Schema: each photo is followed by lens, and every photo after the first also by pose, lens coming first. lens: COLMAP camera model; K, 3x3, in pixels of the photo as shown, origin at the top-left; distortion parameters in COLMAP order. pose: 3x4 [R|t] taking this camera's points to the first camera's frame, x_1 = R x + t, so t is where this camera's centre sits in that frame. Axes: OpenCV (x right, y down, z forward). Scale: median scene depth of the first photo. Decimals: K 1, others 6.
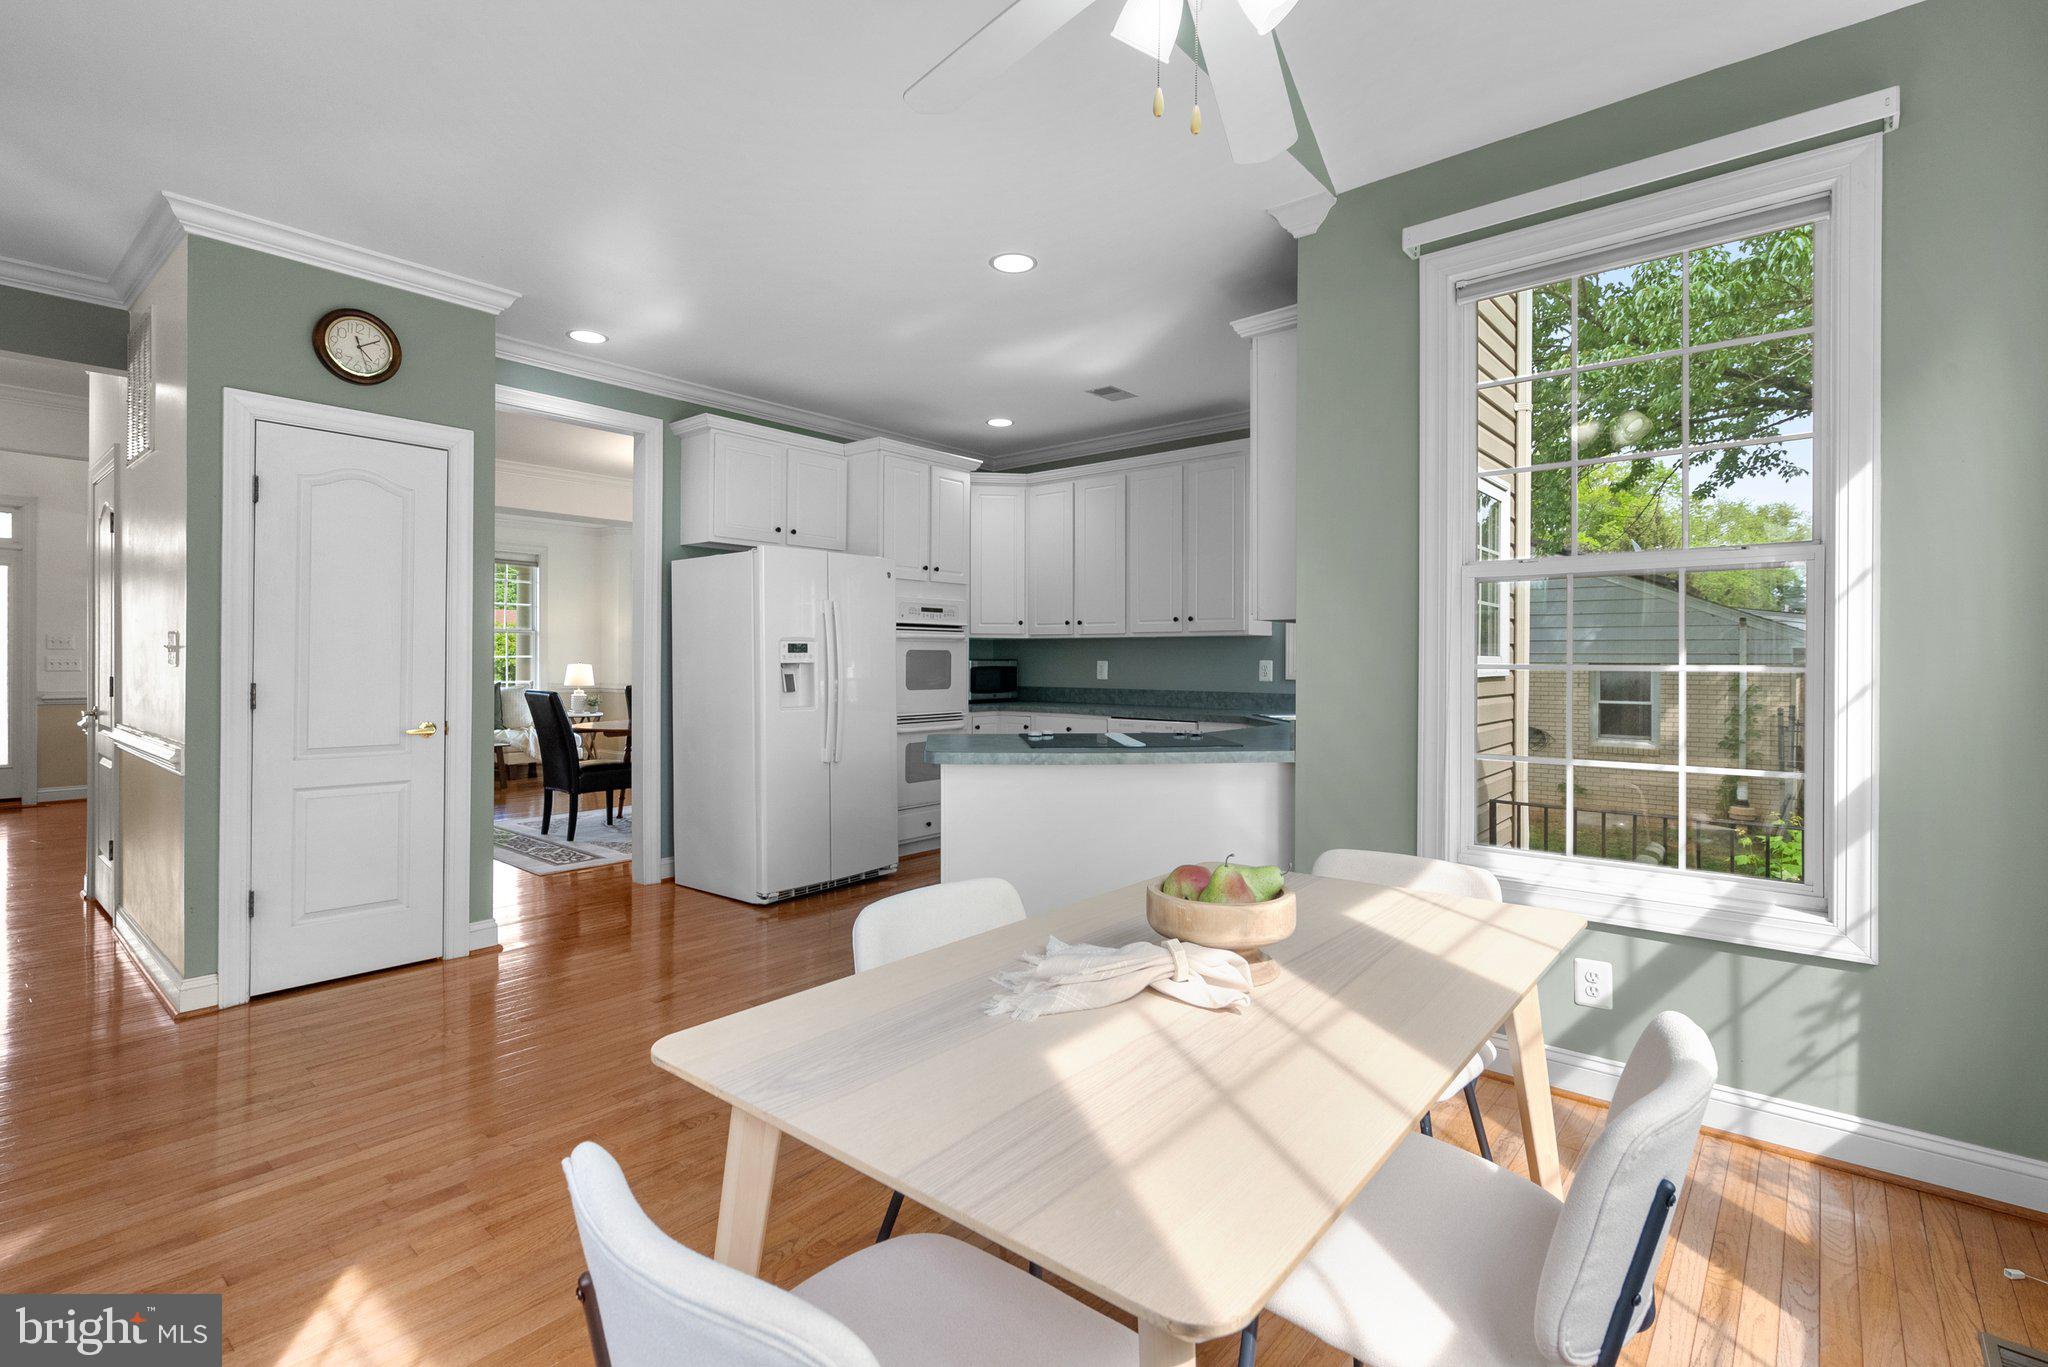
lens RADIAL K [[945.3, 0, 1057.7], [0, 945.3, 658.8], [0, 0, 1]] dist [-0.015757, 0.004482]
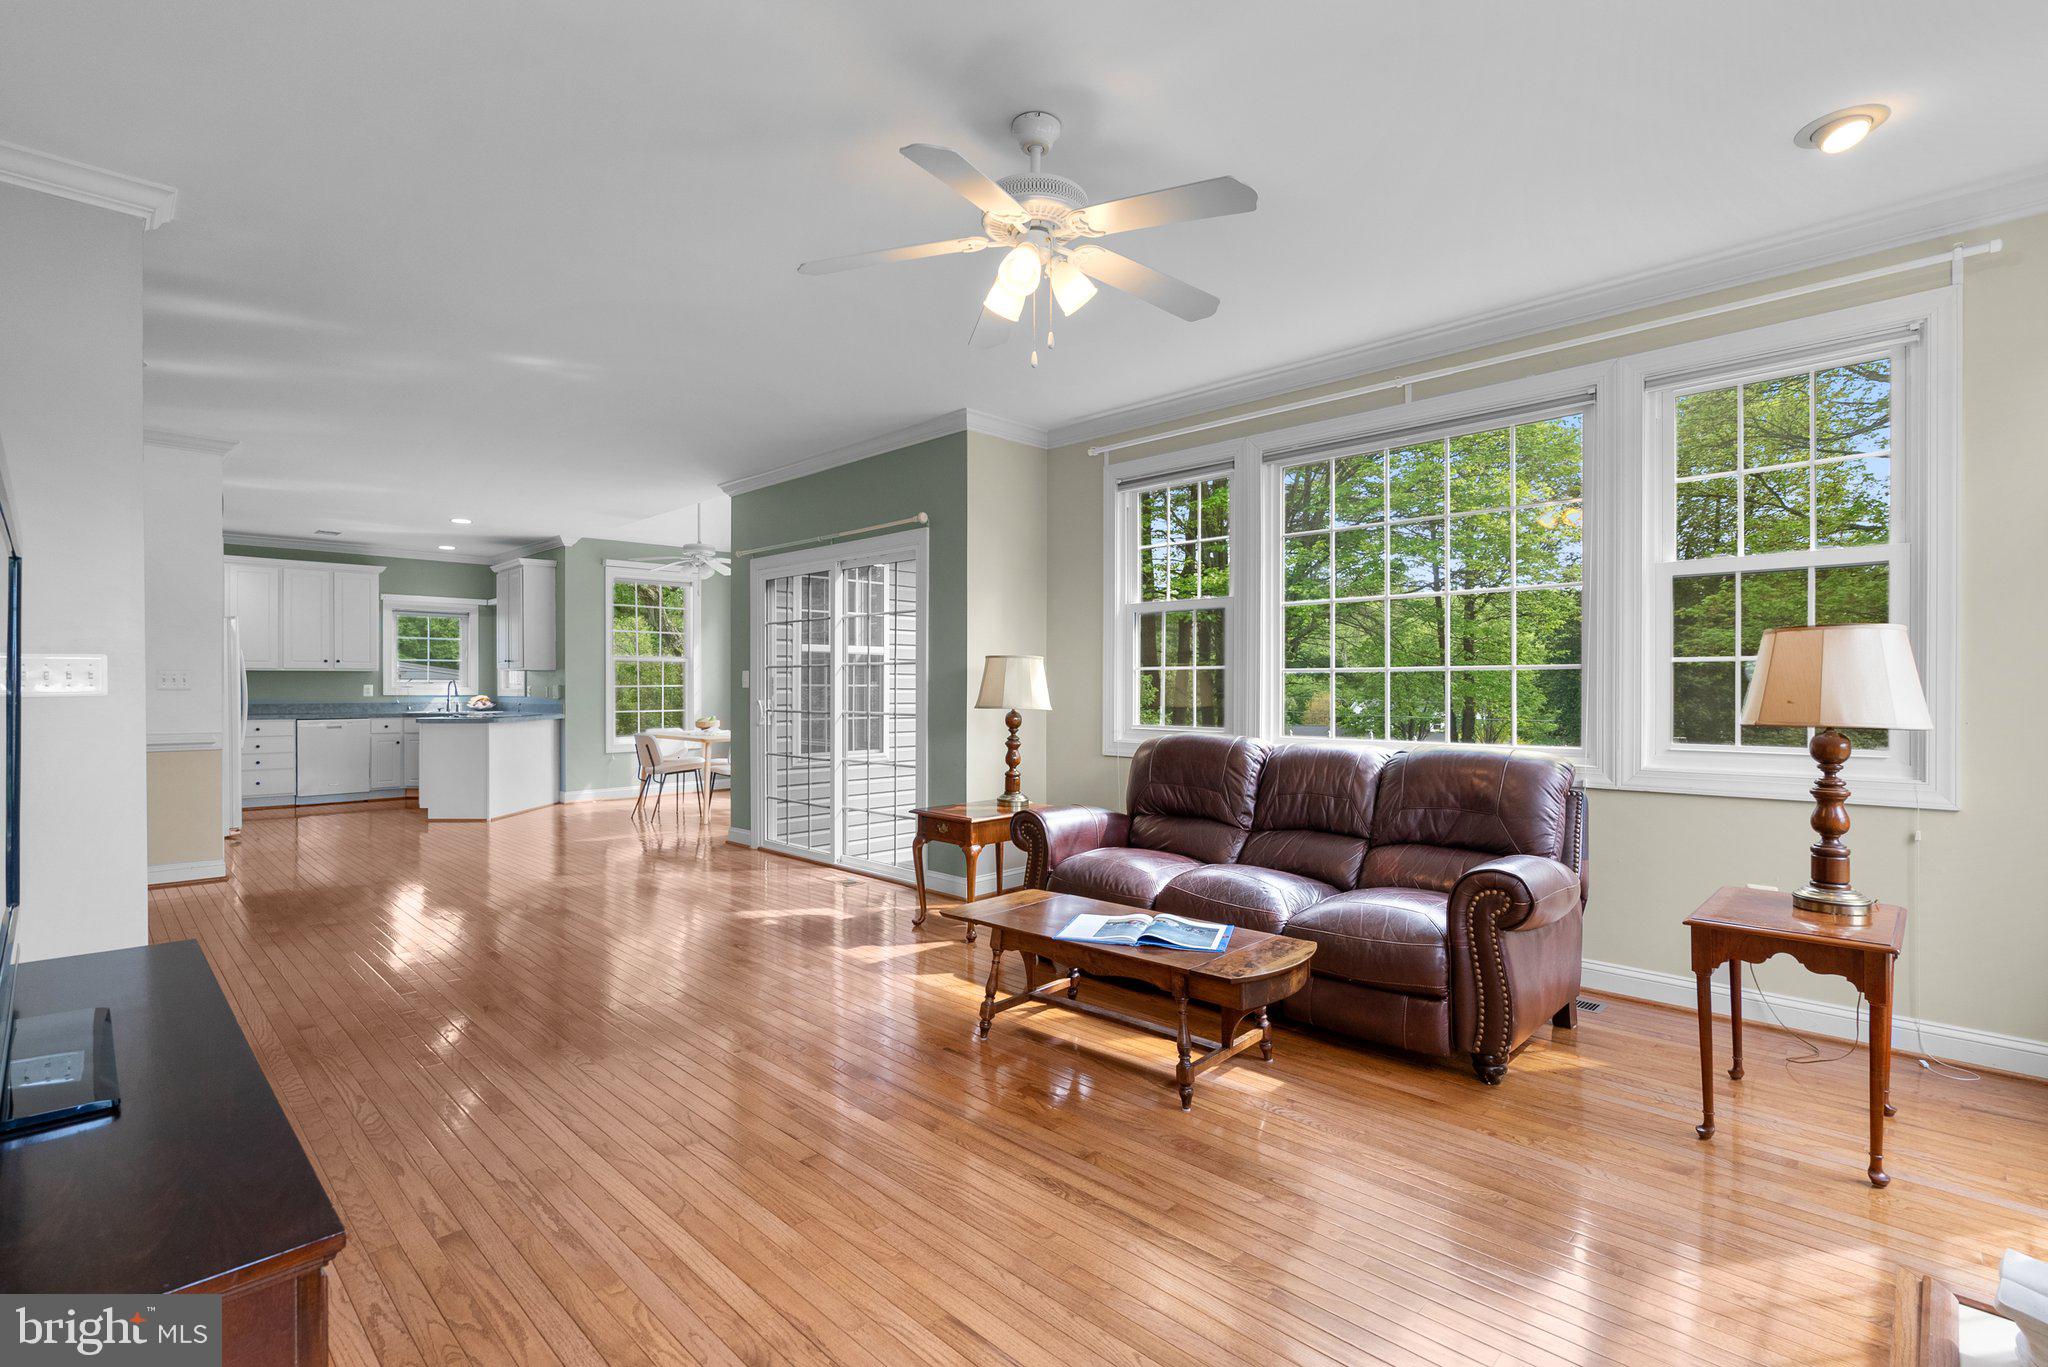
lens RADIAL K [[945.3, 0, 1015.6], [0, 945.3, 682.0], [0, 0, 1]] dist [-0.015757, 0.004482]
pose [[0.099988, -0.002771, 0.994985, -1.482756], [-0.000224, 0.999996, 0.002807, -0.008694], [-0.994989, -0.000504, 0.099987, -0.422598]]
